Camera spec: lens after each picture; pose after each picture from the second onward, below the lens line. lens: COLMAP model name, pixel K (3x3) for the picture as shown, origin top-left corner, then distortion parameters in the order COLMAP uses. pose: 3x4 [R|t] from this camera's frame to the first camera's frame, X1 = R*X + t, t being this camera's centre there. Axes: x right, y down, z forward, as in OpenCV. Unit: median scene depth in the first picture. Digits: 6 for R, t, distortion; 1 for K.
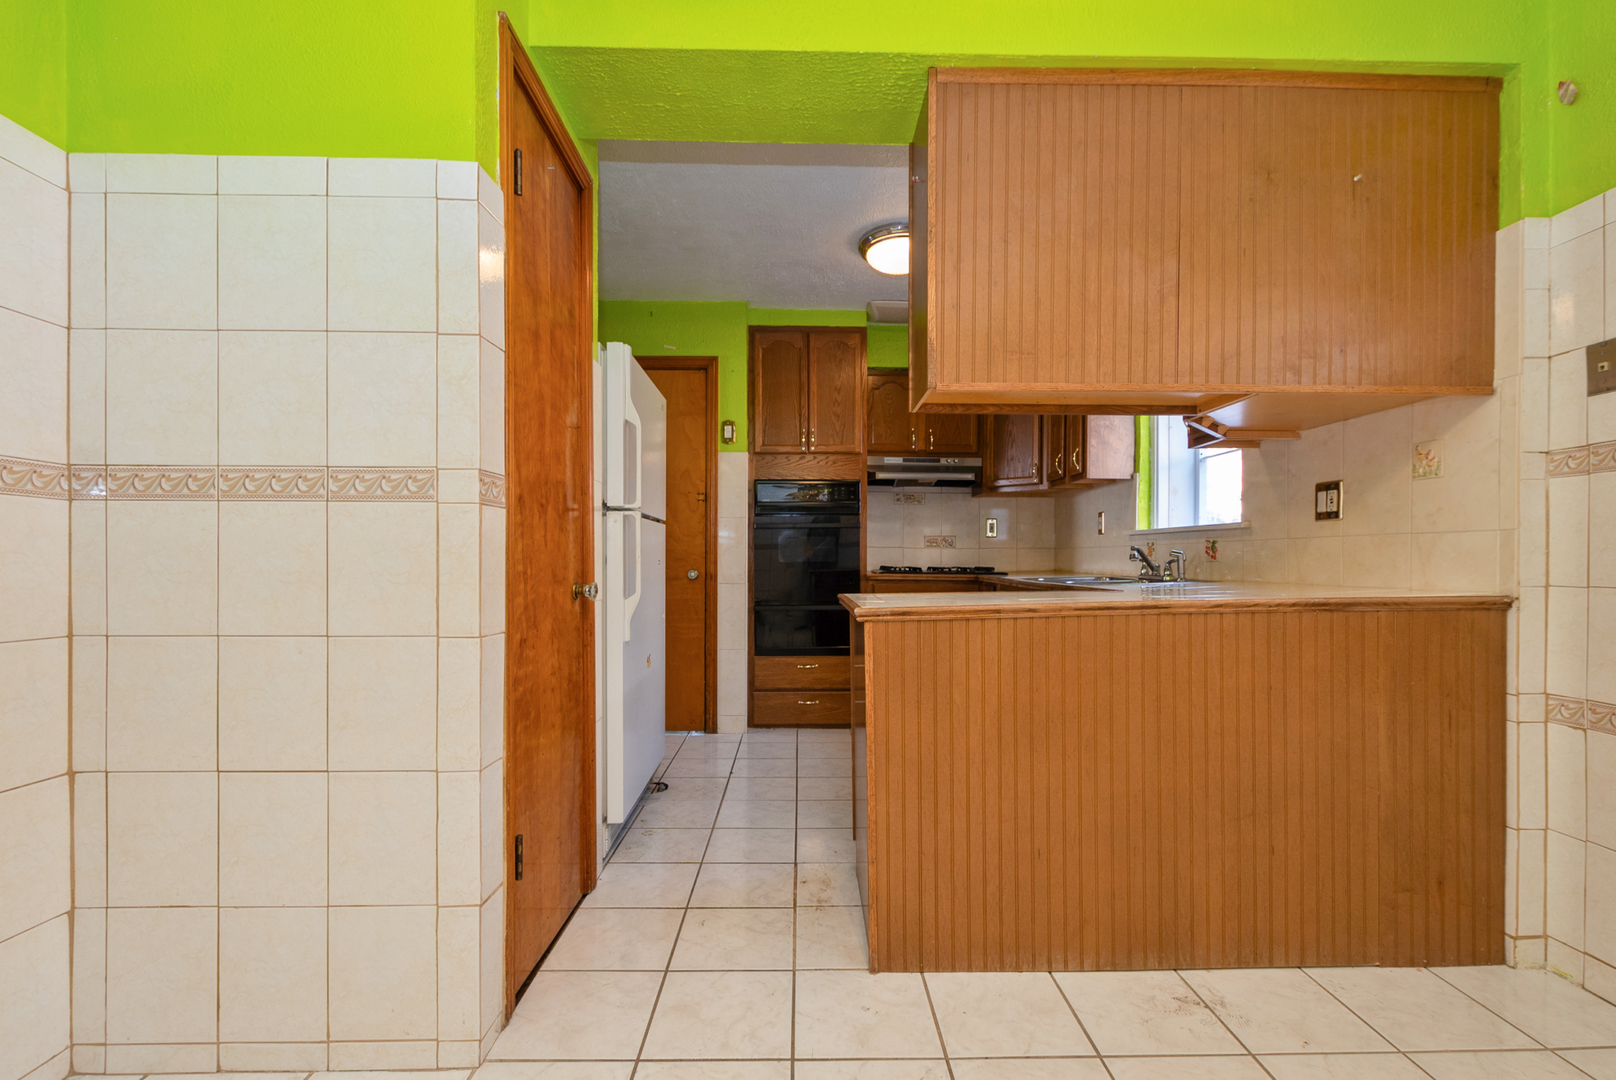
lens RADIAL K [[719.6, 0, 813.2], [0, 719.6, 560.1], [0, 0, 1]] dist [0.012853, -0.006923]
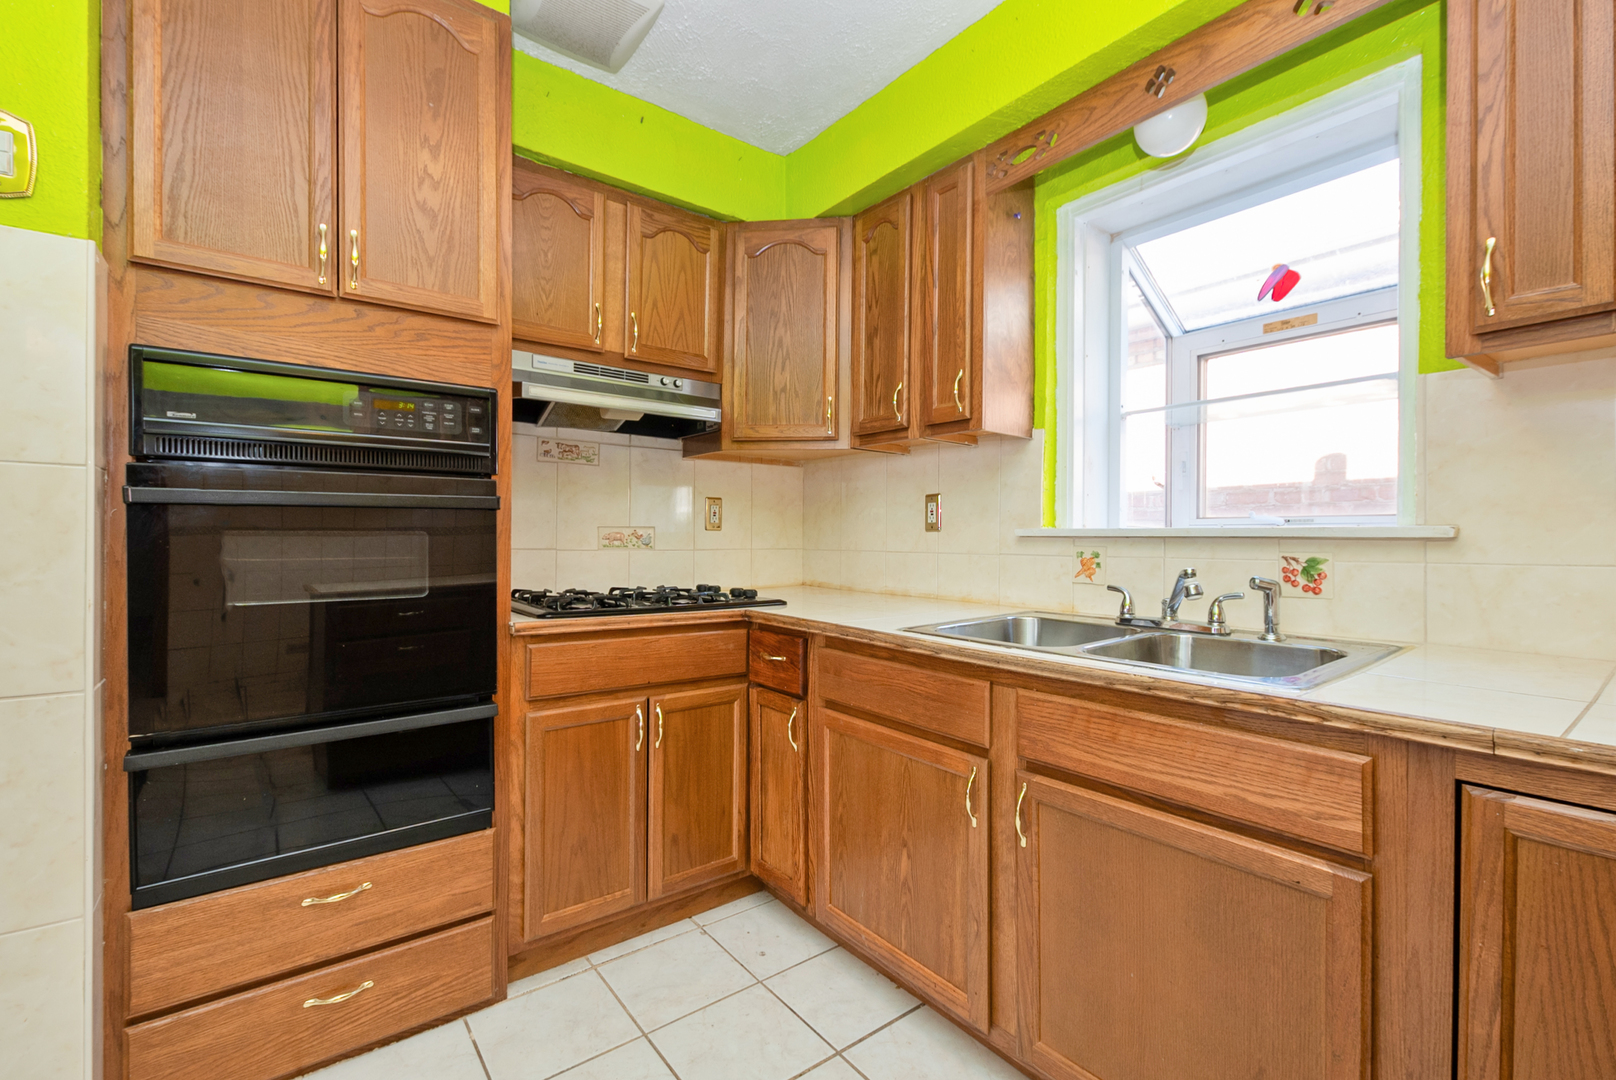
lens RADIAL K [[709.4, 0, 820.7], [0, 709.4, 537.9], [0, 0, 1]] dist [0.000273, -0.000508]
pose [[0.803141, 0.001438, 0.595787, -0.057586], [-0.001443, 0.999999, -0.000469, -0.069905], [-0.595787, -0.000483, 0.803143, 1.370281]]
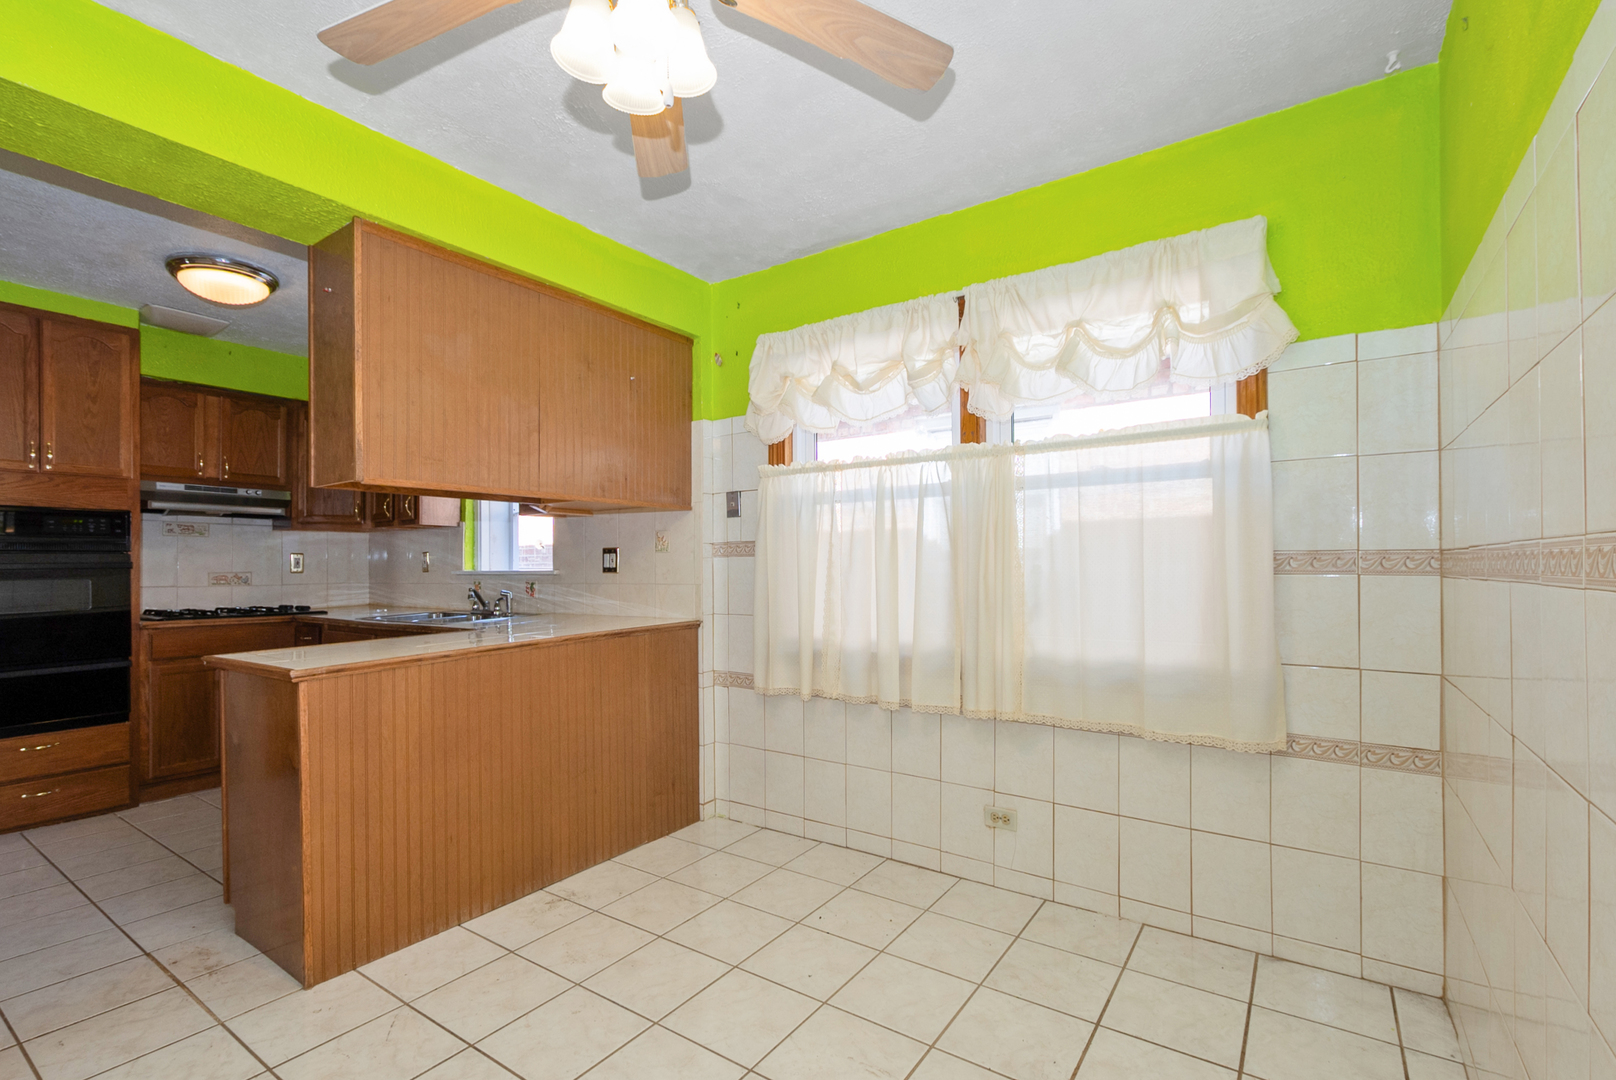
lens RADIAL K [[719.6, 0, 813.2], [0, 719.6, 560.1], [0, 0, 1]] dist [0.012853, -0.006923]
pose [[0.581869, 0.001422, 0.813282, -0.372688], [0.013162, 0.999851, -0.011165, -0.080534], [-0.813176, 0.017201, 0.581763, -0.316763]]
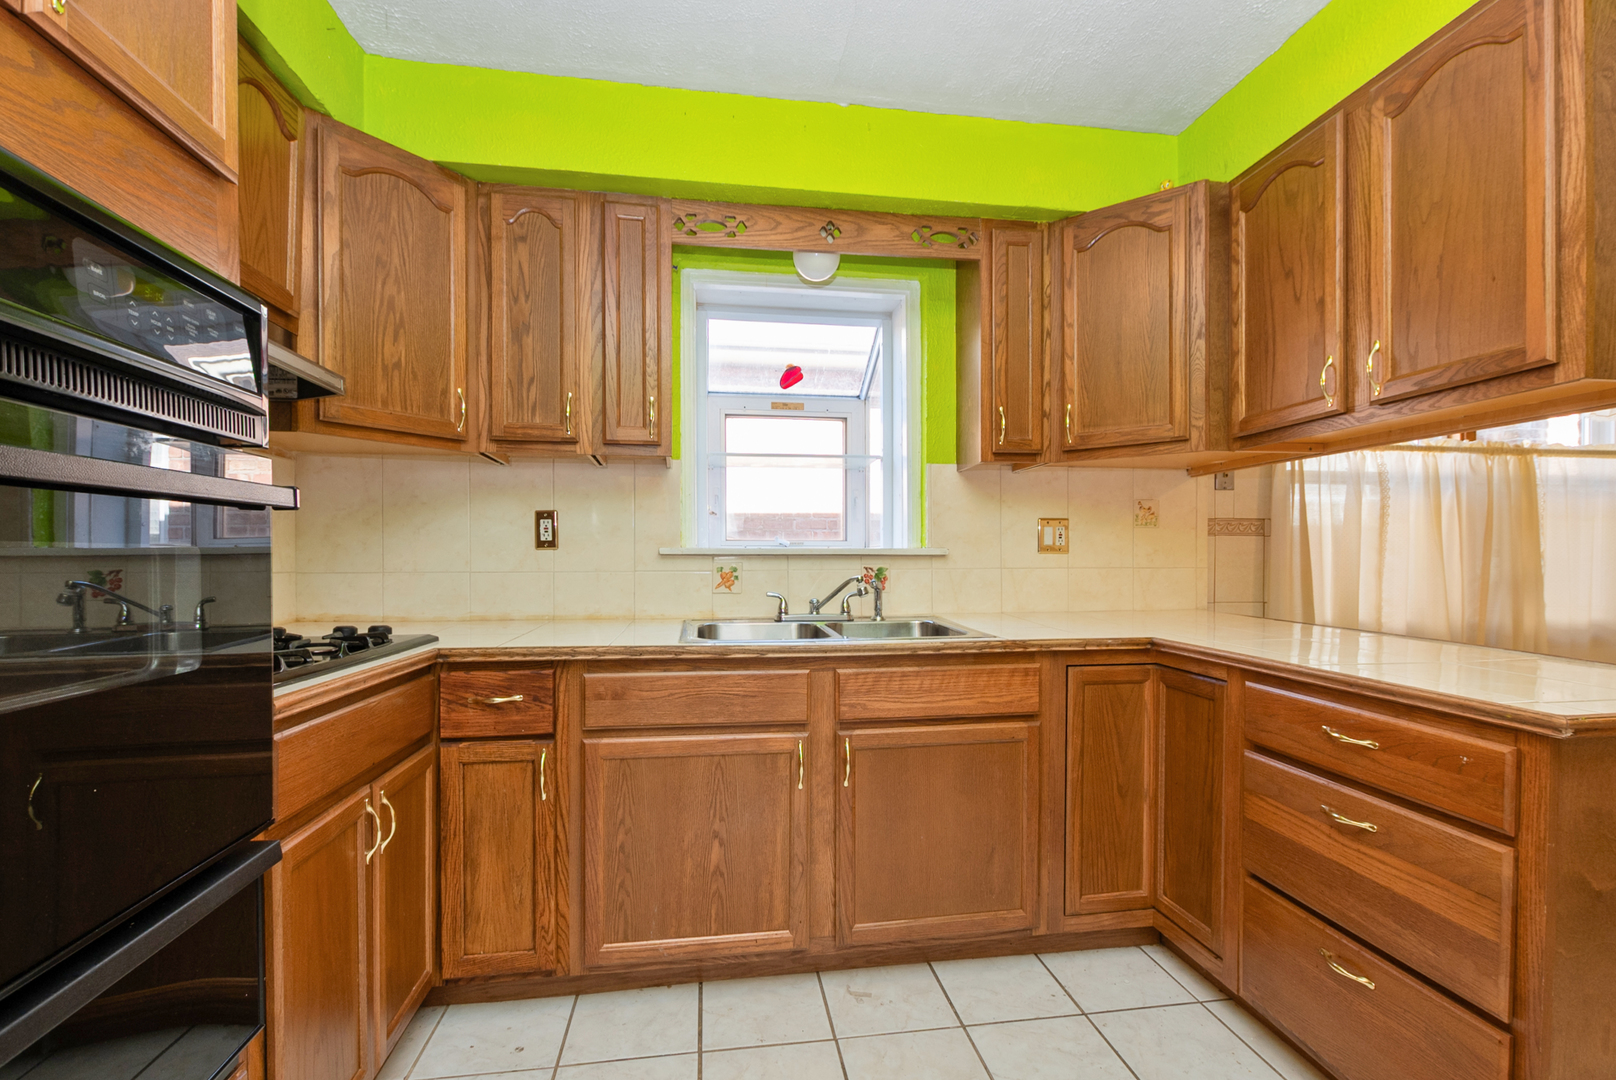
lens RADIAL K [[719.6, 0, 813.2], [0, 719.6, 560.1], [0, 0, 1]] dist [0.012853, -0.006923]
pose [[-0.128179, -0.005732, 0.991735, -0.451897], [0.002976, 0.999977, 0.006164, -0.070997], [-0.991747, 0.003742, -0.128159, 2.032877]]
